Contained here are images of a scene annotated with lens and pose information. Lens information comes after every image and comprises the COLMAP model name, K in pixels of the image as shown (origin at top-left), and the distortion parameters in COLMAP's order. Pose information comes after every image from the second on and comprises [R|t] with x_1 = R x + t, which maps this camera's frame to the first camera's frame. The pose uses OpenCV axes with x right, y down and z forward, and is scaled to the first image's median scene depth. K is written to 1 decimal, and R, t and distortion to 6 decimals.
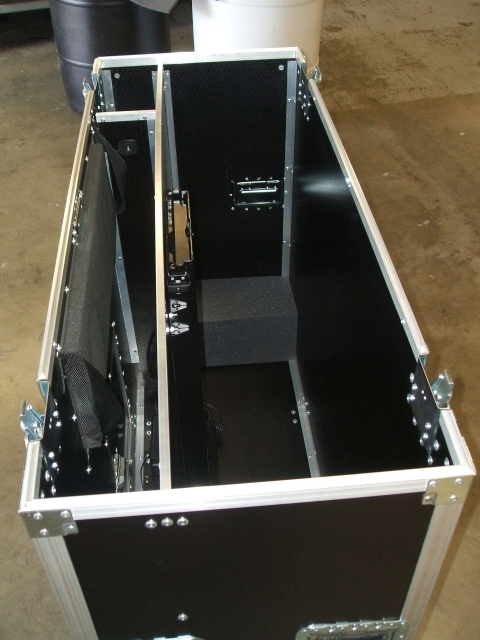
lens RADIAL K [[720.2, 0, 240.0], [0, 720.2, 320.0], [0, 0, 1]] dist [-0.103407, 0.018037]
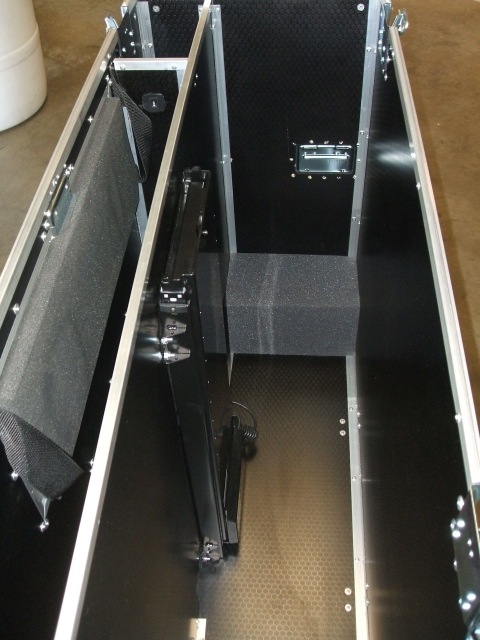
lens RADIAL K [[720.2, 0, 240.0], [0, 720.2, 320.0], [0, 0, 1]] dist [-0.103407, 0.018037]
pose [[0.987796, 0.095431, -0.123096, 0.054601], [-0.082661, 0.991033, 0.104981, -0.081371], [0.132010, -0.093524, 0.986826, 0.176060]]
